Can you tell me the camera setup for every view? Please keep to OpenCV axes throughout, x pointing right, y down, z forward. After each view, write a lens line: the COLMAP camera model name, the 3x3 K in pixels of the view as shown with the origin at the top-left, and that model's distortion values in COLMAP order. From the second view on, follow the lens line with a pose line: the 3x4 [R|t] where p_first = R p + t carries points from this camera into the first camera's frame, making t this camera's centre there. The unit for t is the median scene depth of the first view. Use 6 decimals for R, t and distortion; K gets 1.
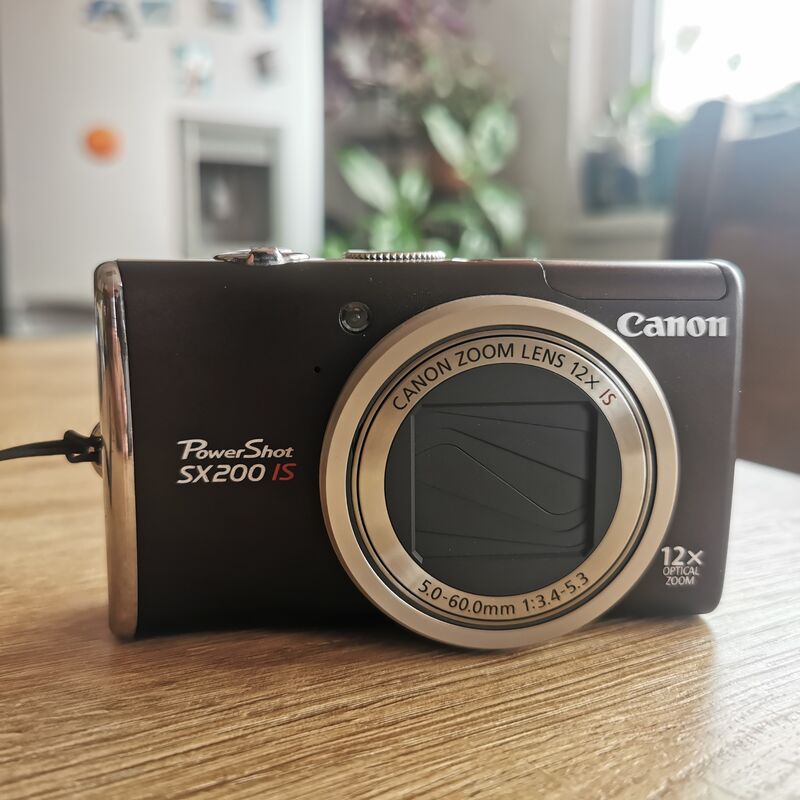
lens RADIAL K [[839.4, 0, 400.0], [0, 839.4, 400.0], [0, 0, 1]] dist [0.060996, -0.145944]
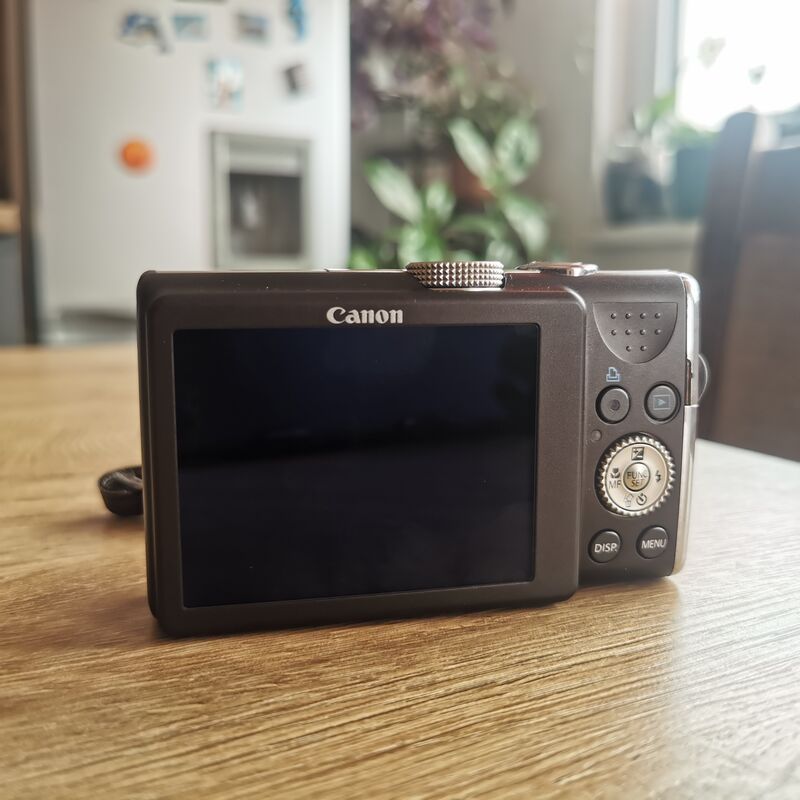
lens RADIAL K [[845.8, 0, 400.0], [0, 845.8, 400.0], [0, 0, 1]] dist [0.007260, 0.013987]
pose [[0.999950, 0.000801, -0.009920, -0.156615], [-0.000930, 0.999914, -0.013049, 0.016177], [0.009909, 0.013058, 0.999866, -0.075794]]
